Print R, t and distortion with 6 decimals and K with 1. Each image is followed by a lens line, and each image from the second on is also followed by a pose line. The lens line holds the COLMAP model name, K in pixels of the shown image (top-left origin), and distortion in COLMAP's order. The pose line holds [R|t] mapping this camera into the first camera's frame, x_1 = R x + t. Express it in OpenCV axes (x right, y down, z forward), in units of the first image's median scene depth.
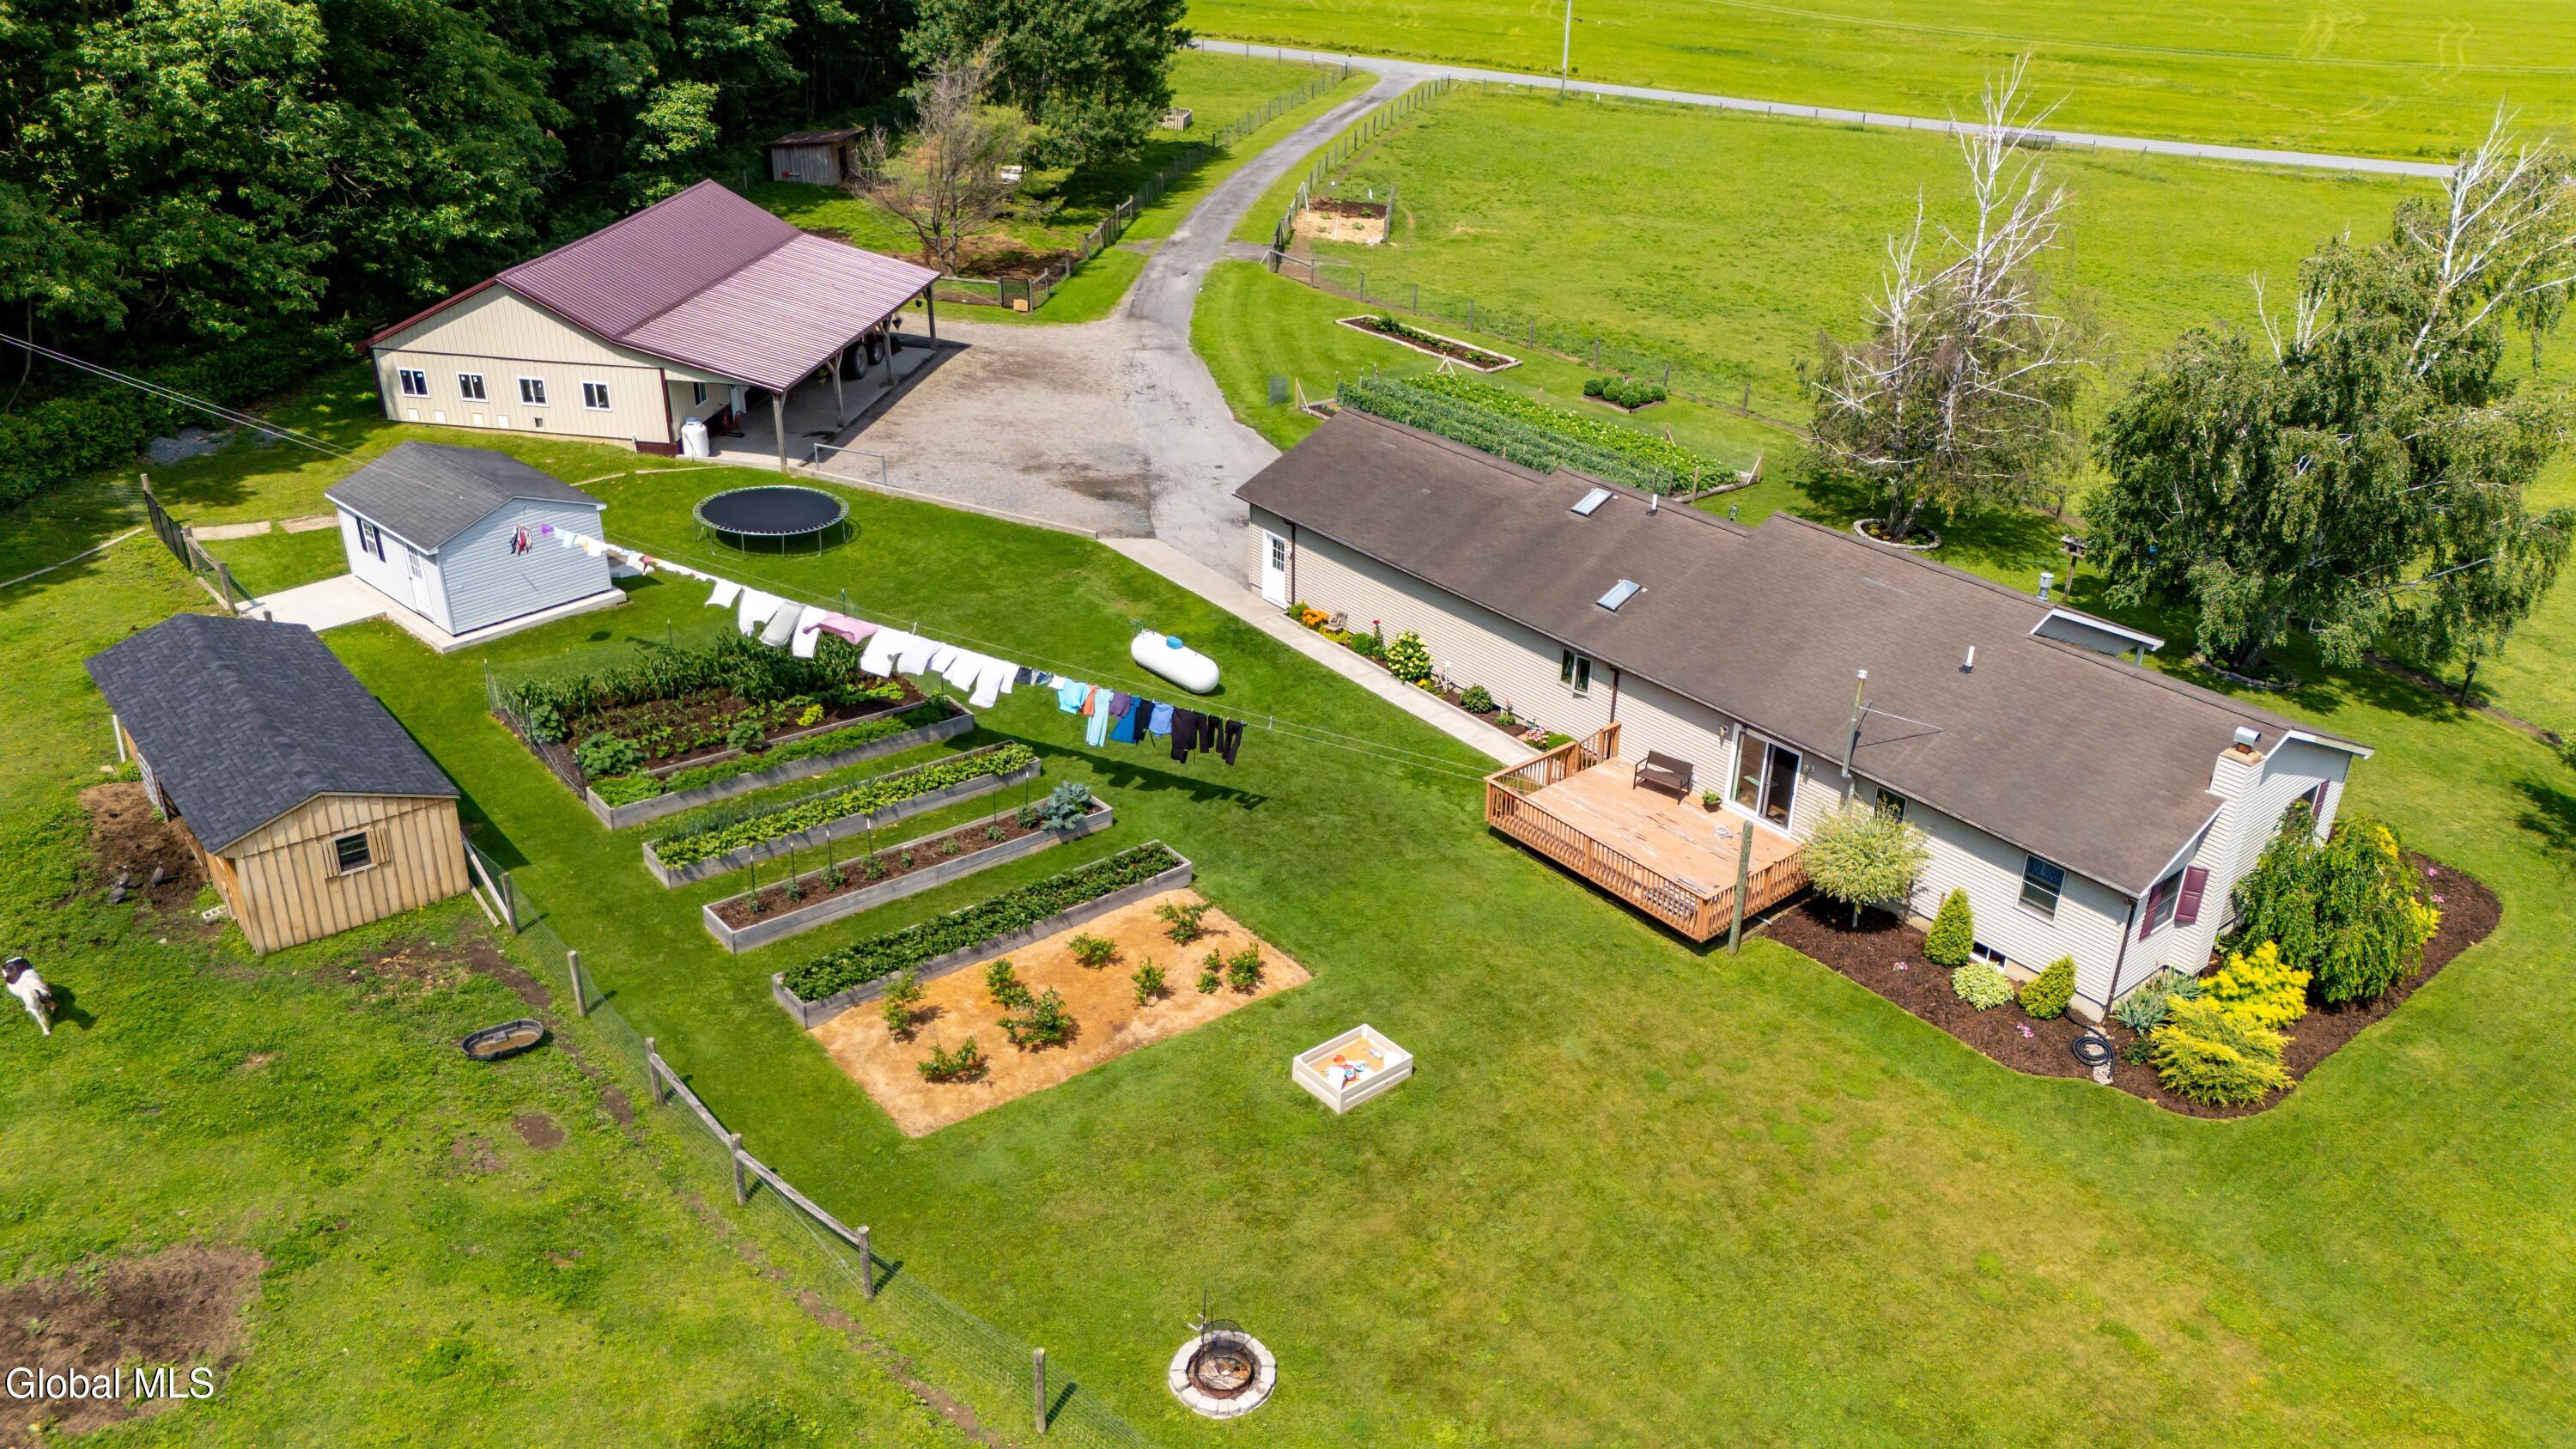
lens RADIAL K [[1887.5, 0, 1281.4], [0, 1887.5, 735.5], [0, 0, 1]] dist [0.065440, -0.055863]
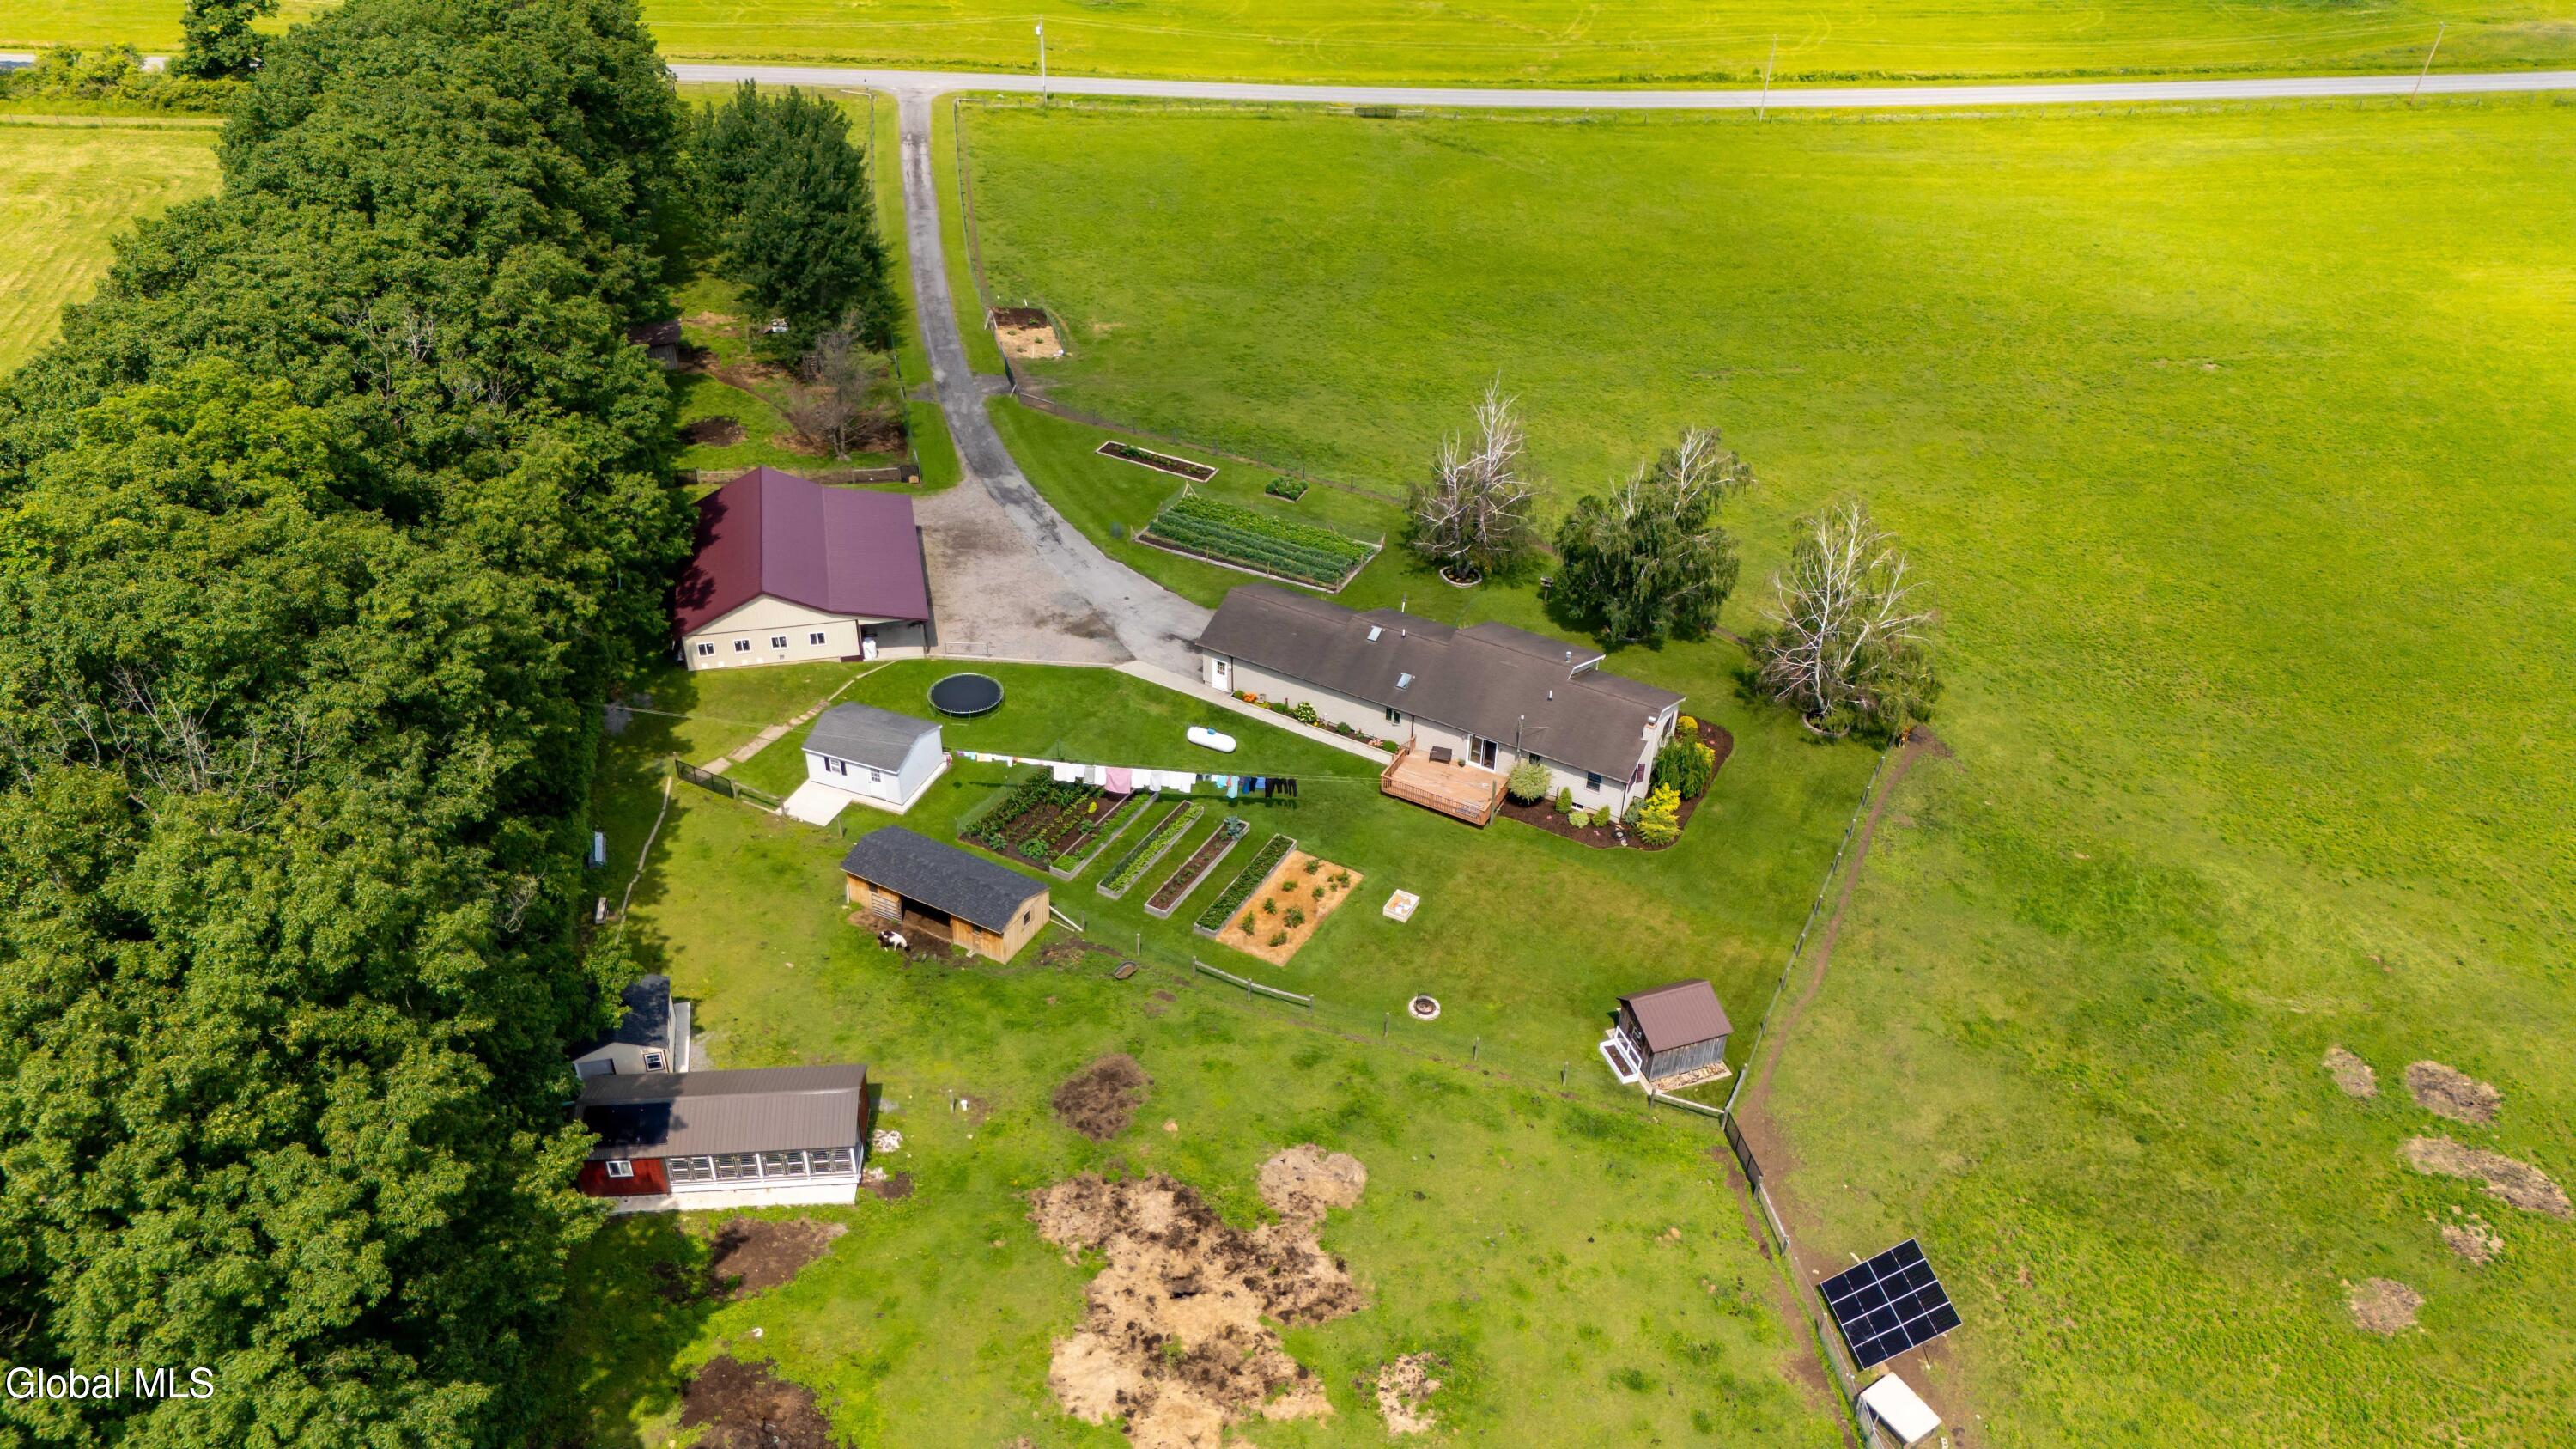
lens RADIAL K [[1887.5, 0, 1291.7], [0, 1887.5, 725.5], [0, 0, 1]] dist [0.065440, -0.055863]
pose [[0.926979, -0.213545, 0.308396, -0.751673], [0.166413, 0.970922, 0.172099, -0.487361], [-0.336180, -0.108211, 0.935561, -1.271875]]
